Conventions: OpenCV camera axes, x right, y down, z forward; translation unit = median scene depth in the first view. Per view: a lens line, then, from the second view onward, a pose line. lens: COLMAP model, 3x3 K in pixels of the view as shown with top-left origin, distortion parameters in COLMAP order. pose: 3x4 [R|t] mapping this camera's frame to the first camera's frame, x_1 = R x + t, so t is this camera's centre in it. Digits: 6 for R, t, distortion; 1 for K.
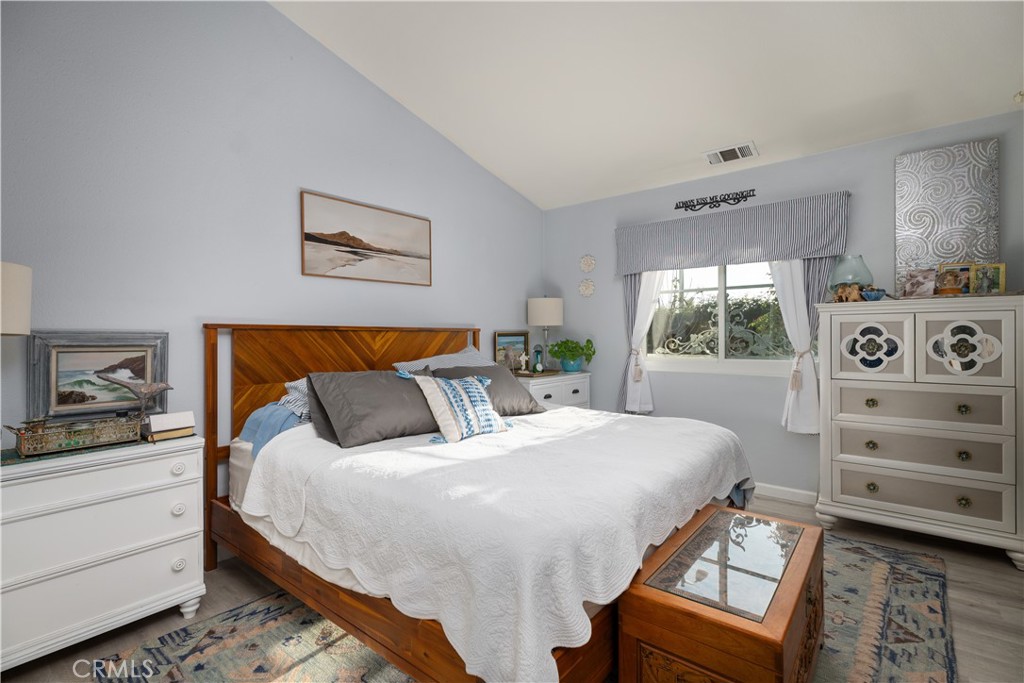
lens RADIAL K [[473.2, 0, 512.0], [0, 473.2, 341.5], [0, 0, 1]] dist [0.003342, 0.000221]
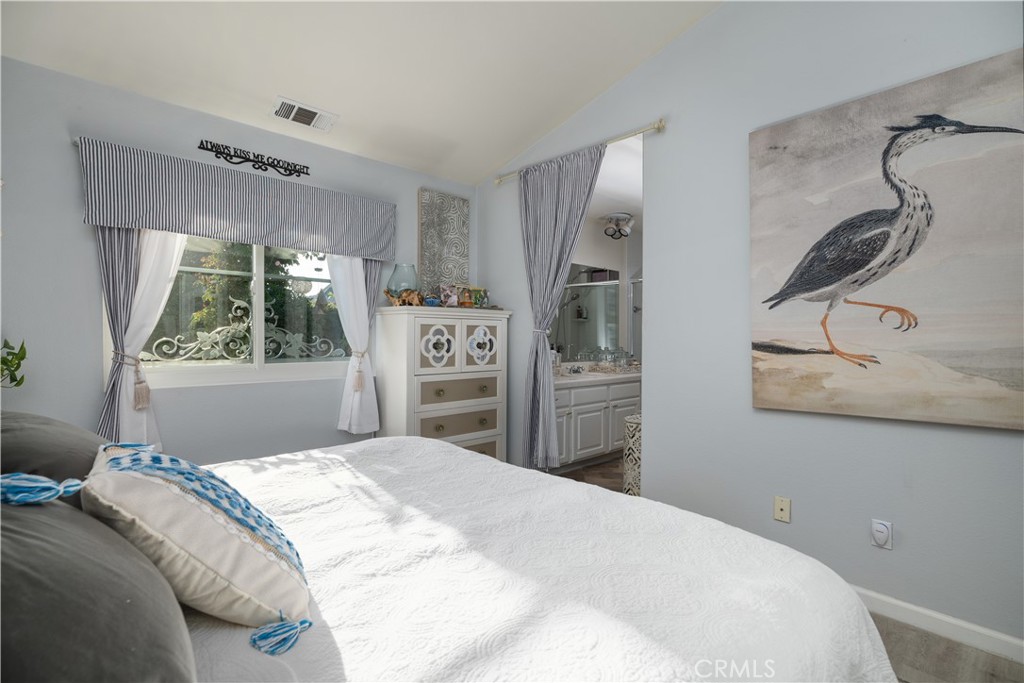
lens RADIAL K [[473.2, 0, 512.0], [0, 473.2, 341.5], [0, 0, 1]] dist [0.003342, 0.000221]
pose [[0.133453, -0.006654, 0.991033, -0.299316], [0.002732, 0.999976, 0.006346, -0.004613], [-0.991051, 0.001860, 0.133468, 0.504035]]
